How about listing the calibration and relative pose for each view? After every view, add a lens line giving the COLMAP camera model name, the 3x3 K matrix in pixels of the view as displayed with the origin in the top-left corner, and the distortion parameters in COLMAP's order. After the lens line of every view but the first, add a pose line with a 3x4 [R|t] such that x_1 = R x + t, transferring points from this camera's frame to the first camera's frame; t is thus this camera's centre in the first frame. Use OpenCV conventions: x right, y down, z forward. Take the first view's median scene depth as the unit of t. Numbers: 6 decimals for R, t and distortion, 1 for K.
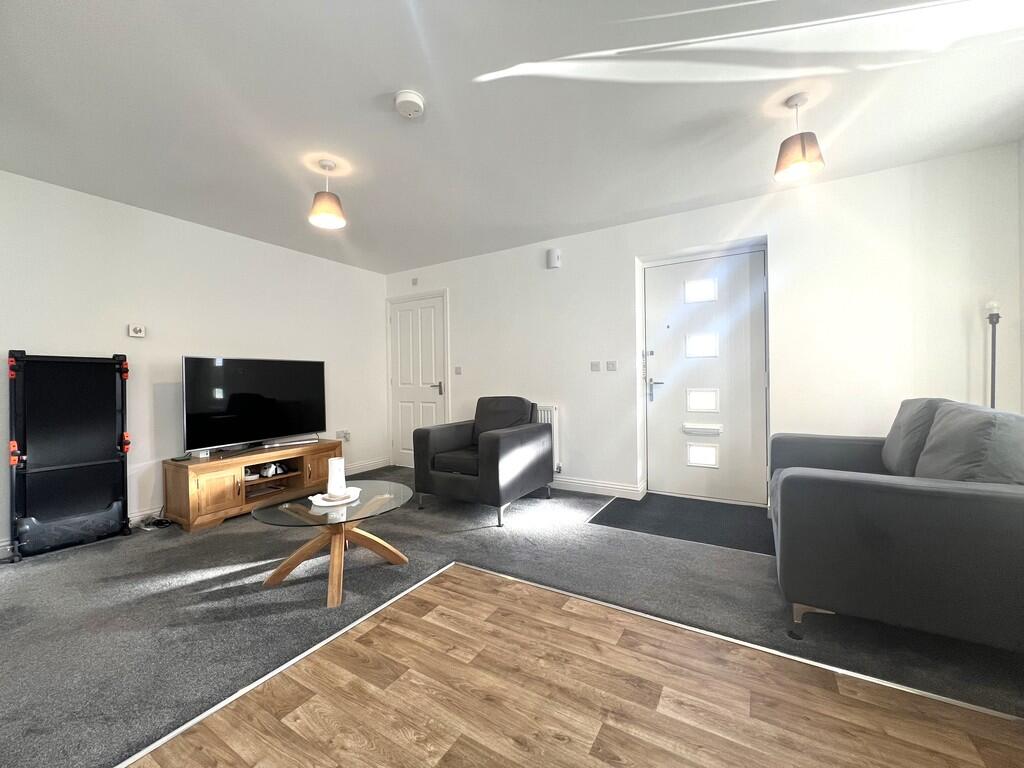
lens RADIAL K [[408.5, 0, 509.7], [0, 408.5, 382.3], [0, 0, 1]] dist [-0.001671, -0.000090]
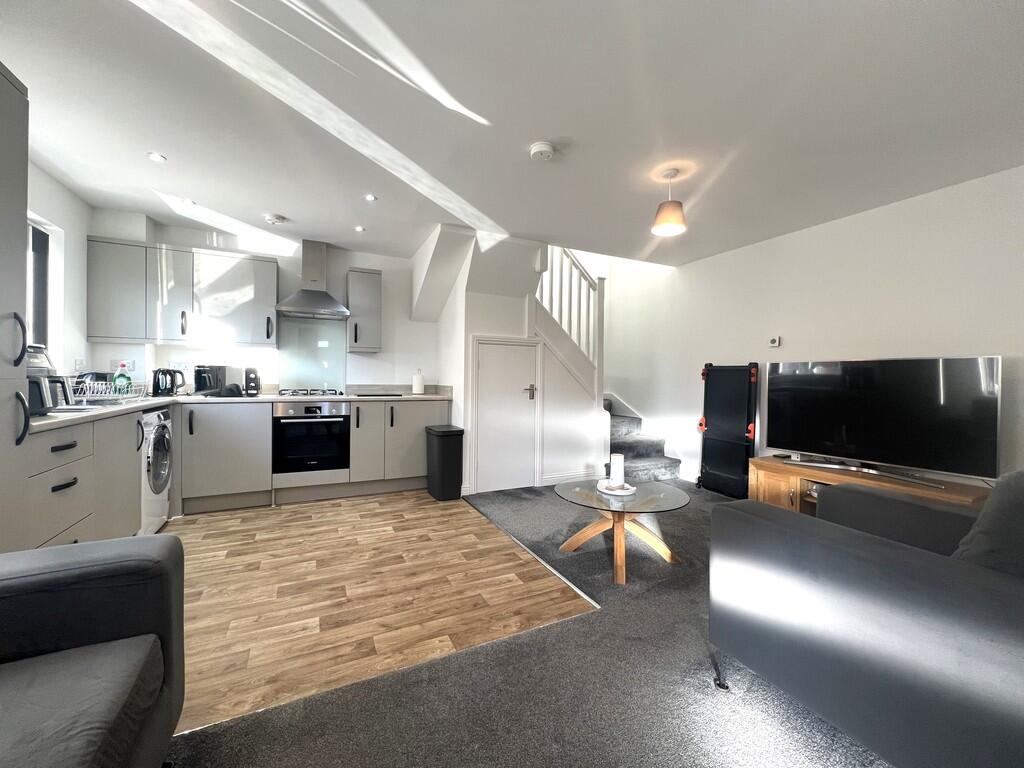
lens RADIAL K [[408.5, 0, 509.7], [0, 408.5, 382.3], [0, 0, 1]] dist [-0.001671, -0.000090]
pose [[-0.540283, 0.018841, -0.841273, 0.939693], [-0.007764, 0.999595, 0.027373, -0.060304], [0.841448, 0.021321, -0.539918, 1.832254]]
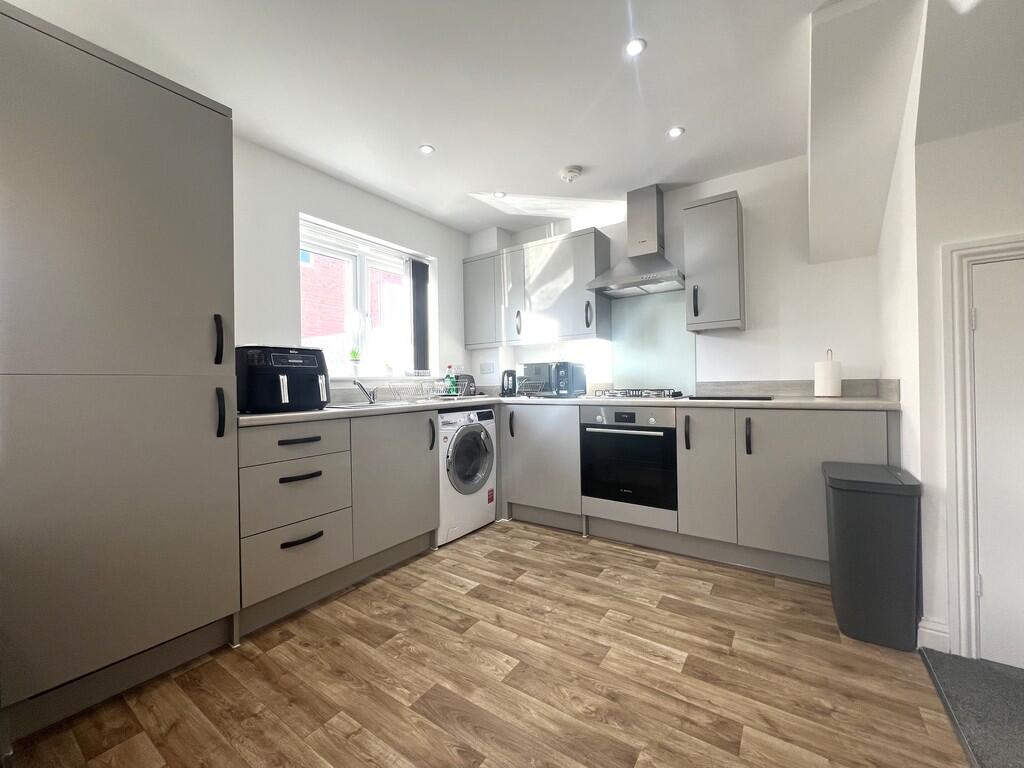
lens RADIAL K [[408.5, 0, 509.7], [0, 408.5, 382.3], [0, 0, 1]] dist [-0.001671, -0.000090]
pose [[-0.997367, 0.034856, 0.063596, 0.030579], [0.035018, 0.999386, 0.001442, 0.002044], [-0.063507, 0.003665, -0.997975, 1.371575]]
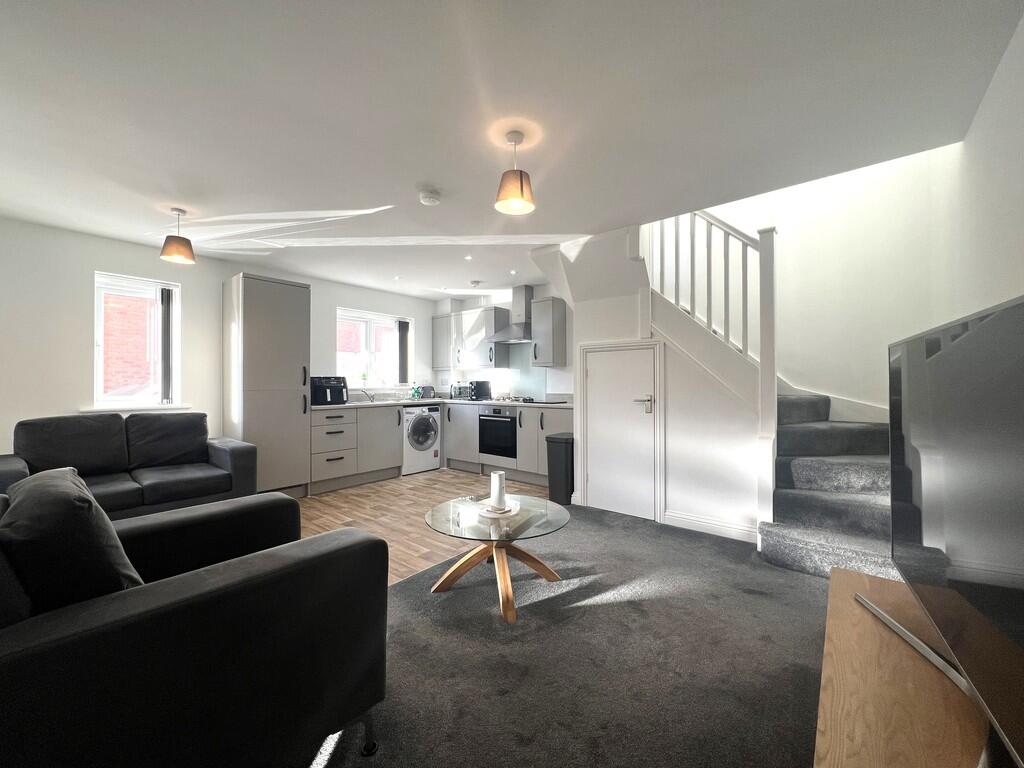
lens RADIAL K [[408.5, 0, 509.7], [0, 408.5, 382.3], [0, 0, 1]] dist [-0.001671, -0.000090]
pose [[-0.988820, 0.019108, 0.147885, -0.830325], [0.019227, 0.999815, -0.000626, -0.057595], [-0.147870, 0.002225, -0.989004, 2.731758]]
